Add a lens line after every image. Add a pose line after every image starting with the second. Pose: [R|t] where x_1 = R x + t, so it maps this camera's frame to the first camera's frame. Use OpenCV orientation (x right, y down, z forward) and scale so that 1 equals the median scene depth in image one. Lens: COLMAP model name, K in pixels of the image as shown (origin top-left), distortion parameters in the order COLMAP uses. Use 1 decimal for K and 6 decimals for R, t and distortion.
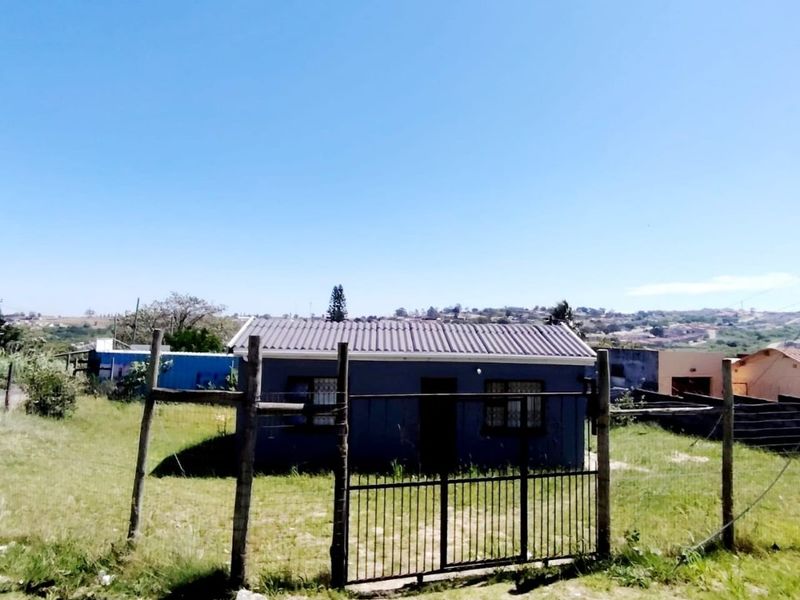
lens RADIAL K [[515.1, 0, 400.0], [0, 515.1, 300.0], [0, 0, 1]] dist [-0.009872, -0.000110]
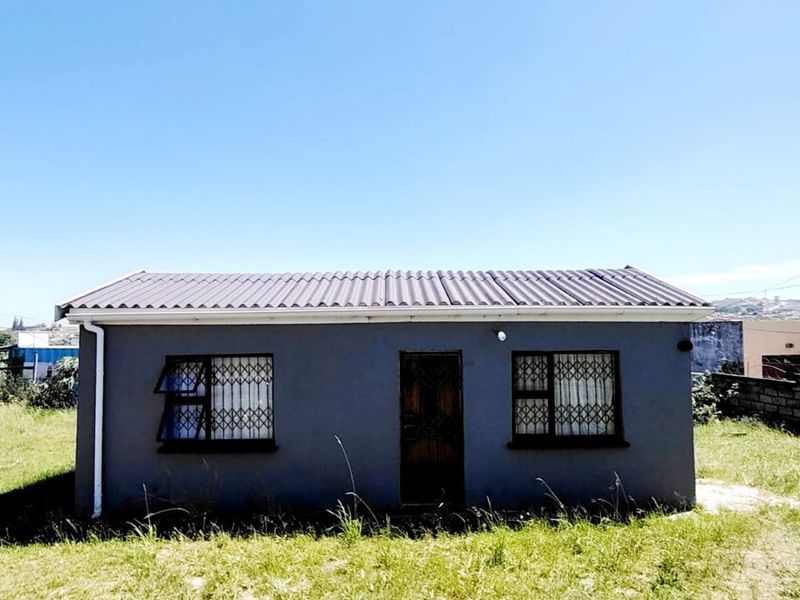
lens RADIAL K [[515.1, 0, 400.0], [0, 515.1, 300.0], [0, 0, 1]] dist [-0.009872, -0.000110]
pose [[0.998991, -0.032632, -0.030864, 0.035171], [0.032604, 0.999467, -0.001395, 0.054636], [0.030893, 0.000387, 0.999523, 0.250032]]
